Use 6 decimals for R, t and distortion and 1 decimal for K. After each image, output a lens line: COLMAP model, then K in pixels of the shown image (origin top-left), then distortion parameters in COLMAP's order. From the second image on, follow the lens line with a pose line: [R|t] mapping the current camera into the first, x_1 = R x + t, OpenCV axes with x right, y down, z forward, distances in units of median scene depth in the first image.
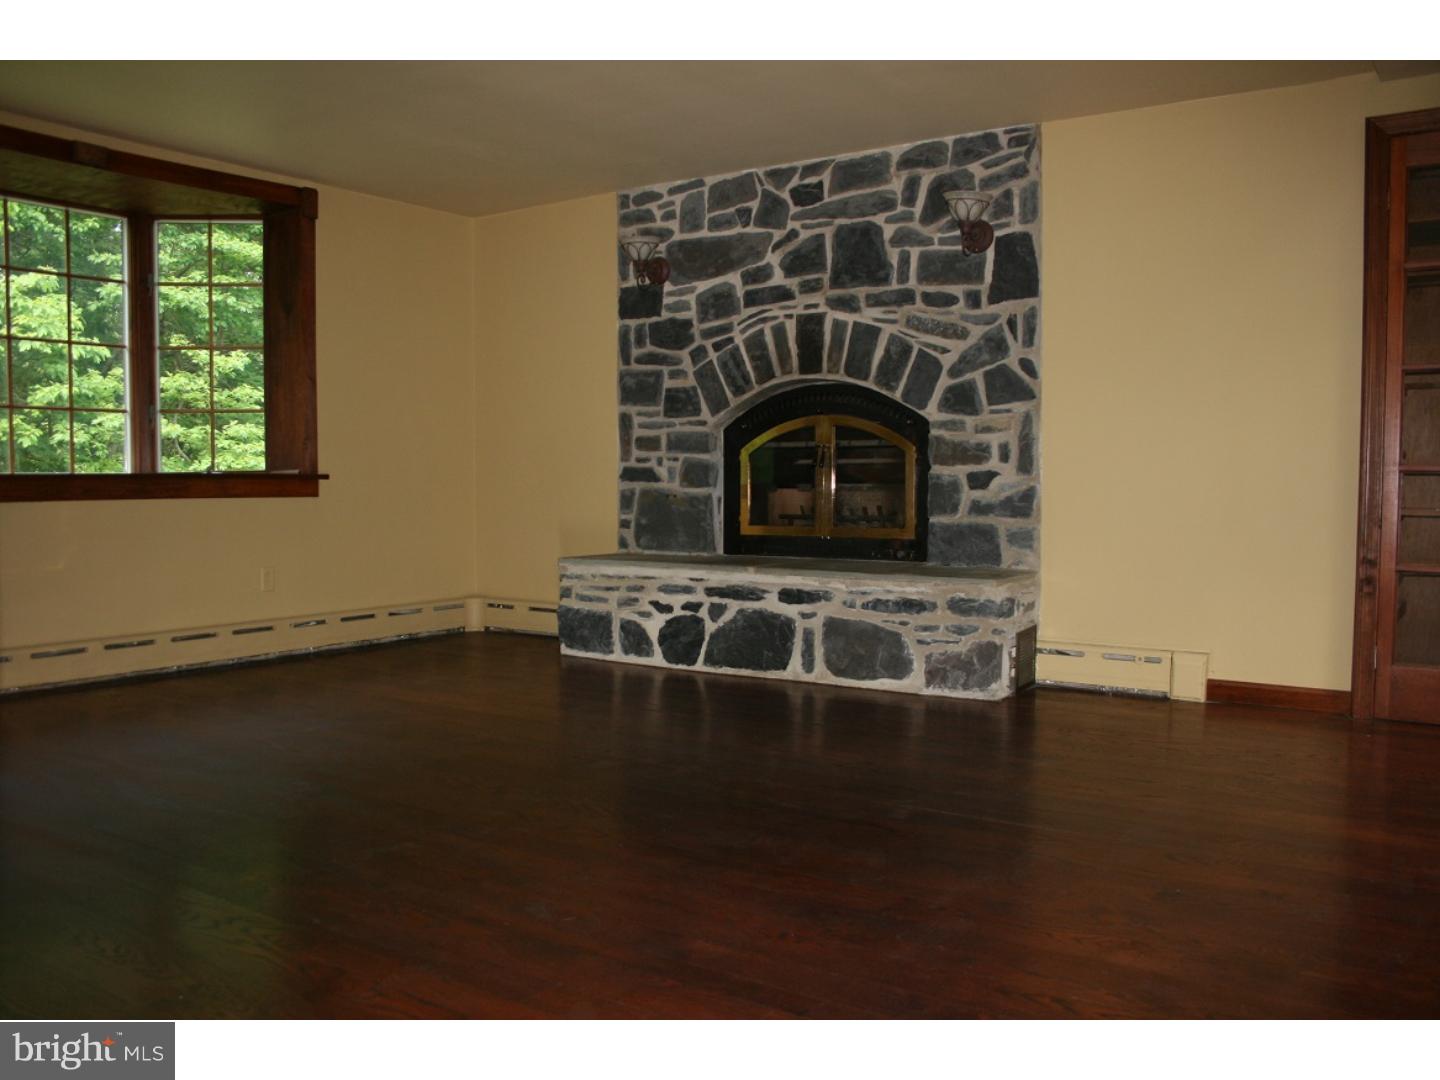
lens RADIAL K [[1214.9, 0, 720.0], [0, 1214.9, 540.0], [0, 0, 1]] dist [-0.131394, 0.078970]
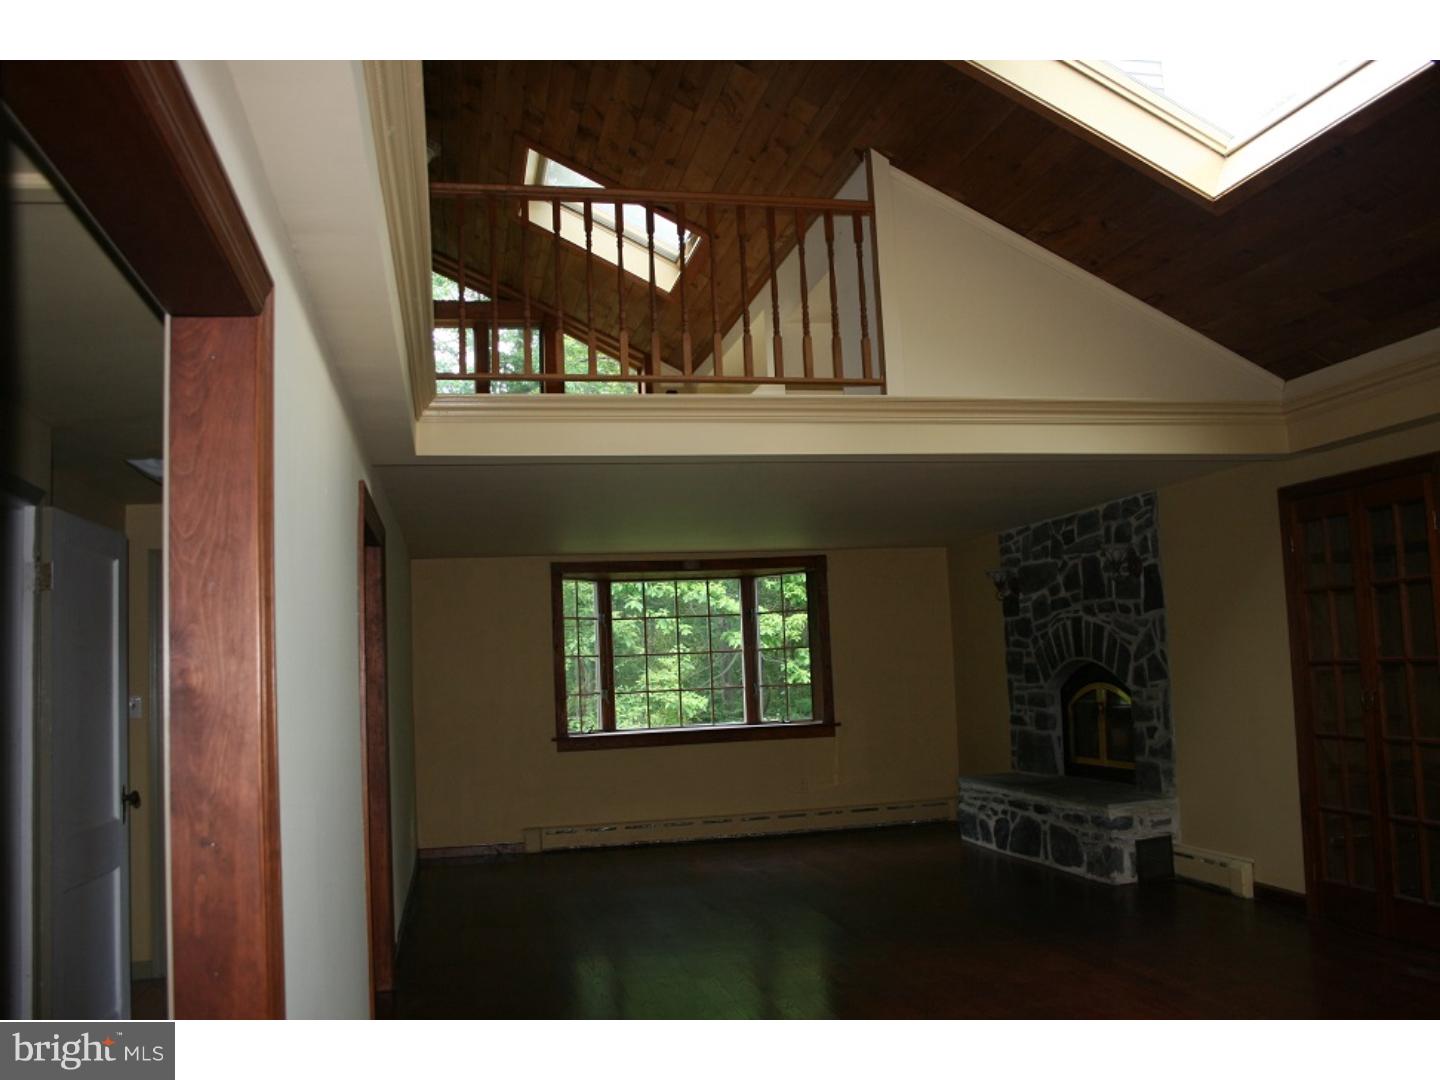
lens RADIAL K [[1214.9, 0, 720.0], [0, 1214.9, 540.0], [0, 0, 1]] dist [-0.131394, 0.078970]
pose [[0.726179, -0.106461, -0.679213, 0.784382], [0.012201, 0.989778, -0.142095, -0.076208], [0.687397, 0.094899, 0.720055, -0.386893]]
